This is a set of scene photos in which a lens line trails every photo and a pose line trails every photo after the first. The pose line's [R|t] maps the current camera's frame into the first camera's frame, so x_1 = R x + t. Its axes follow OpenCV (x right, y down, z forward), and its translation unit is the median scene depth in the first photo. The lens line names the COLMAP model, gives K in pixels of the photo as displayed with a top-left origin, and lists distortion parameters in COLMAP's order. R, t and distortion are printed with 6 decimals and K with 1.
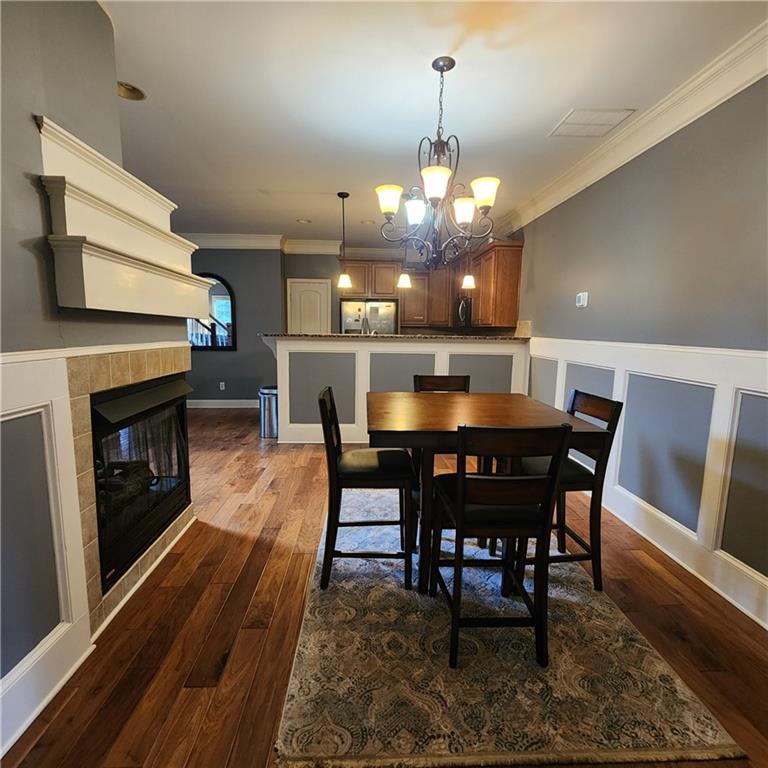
lens RADIAL K [[419.6, 0, 383.5], [0, 419.6, 384.9], [0, 0, 1]] dist [-0.001176, 0.001095]
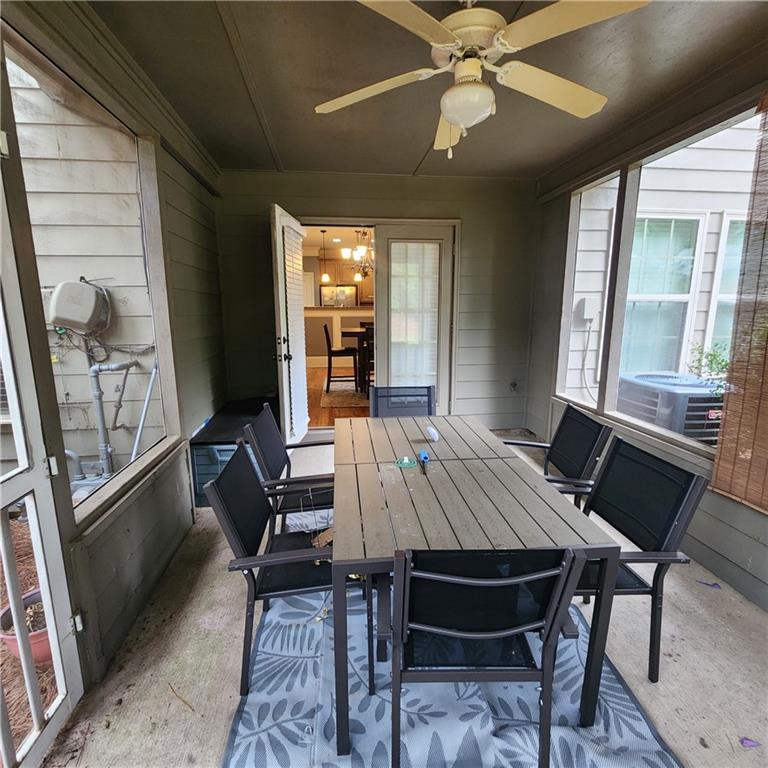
lens RADIAL K [[419.6, 0, 382.1], [0, 419.6, 384.4], [0, 0, 1]] dist [-0.001176, 0.001095]
pose [[0.997515, -0.029740, 0.063866, 0.019101], [0.026436, 0.998298, 0.051982, 0.103082], [-0.065303, -0.050165, 0.996604, -0.681953]]
